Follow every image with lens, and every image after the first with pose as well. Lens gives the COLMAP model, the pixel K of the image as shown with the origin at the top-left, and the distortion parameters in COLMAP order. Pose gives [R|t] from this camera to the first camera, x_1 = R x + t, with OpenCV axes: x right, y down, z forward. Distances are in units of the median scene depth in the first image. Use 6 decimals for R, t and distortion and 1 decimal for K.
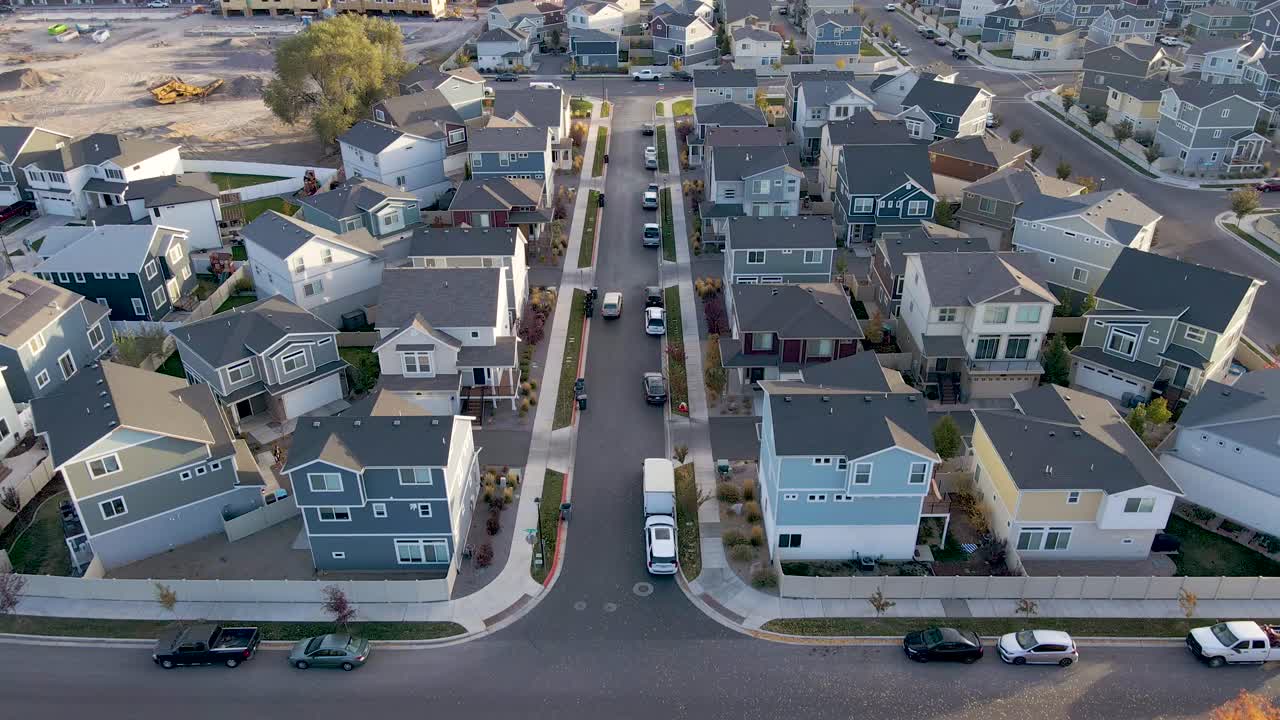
lens RADIAL K [[931.7, 0, 640.0], [0, 931.7, 360.0], [0, 0, 1]] dist [0.007309, -0.001059]
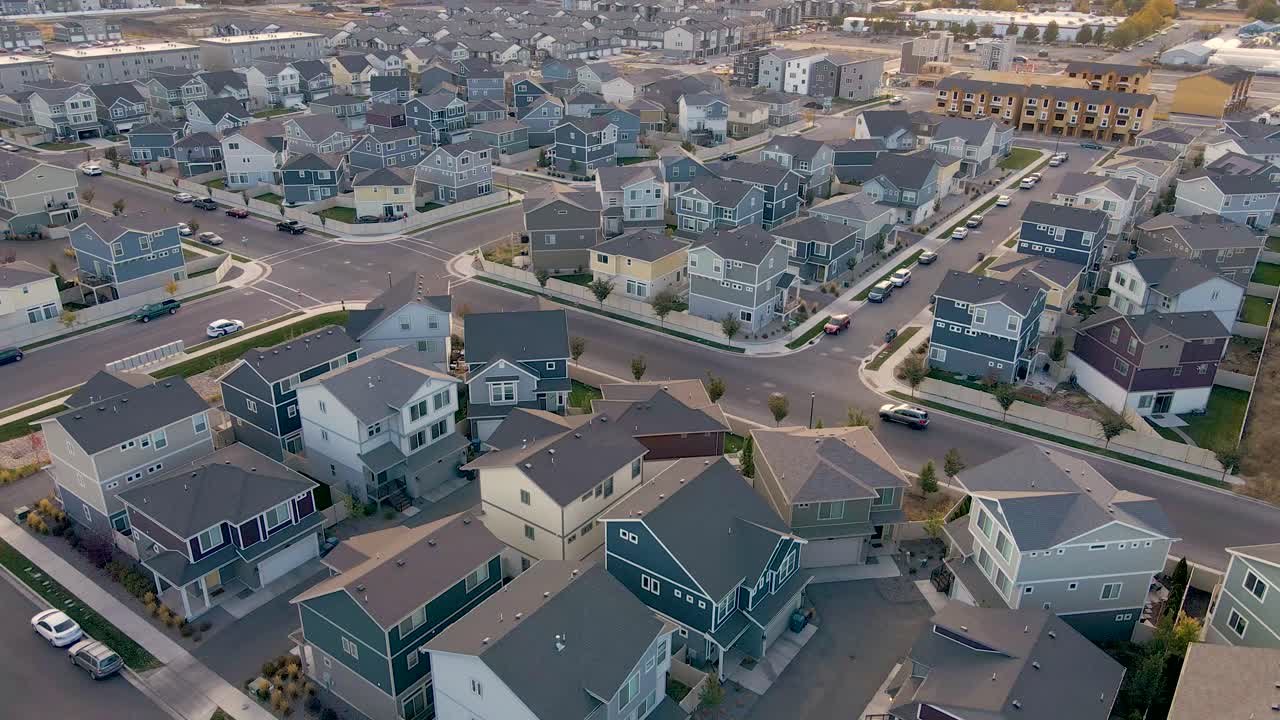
lens RADIAL K [[931.7, 0, 640.0], [0, 931.7, 360.0], [0, 0, 1]] dist [0.007309, -0.001059]
pose [[0.587607, -0.317642, 0.744192, -0.094365], [0.379353, 0.920528, 0.093373, -0.221662], [-0.714709, 0.227445, 0.661408, 0.377720]]
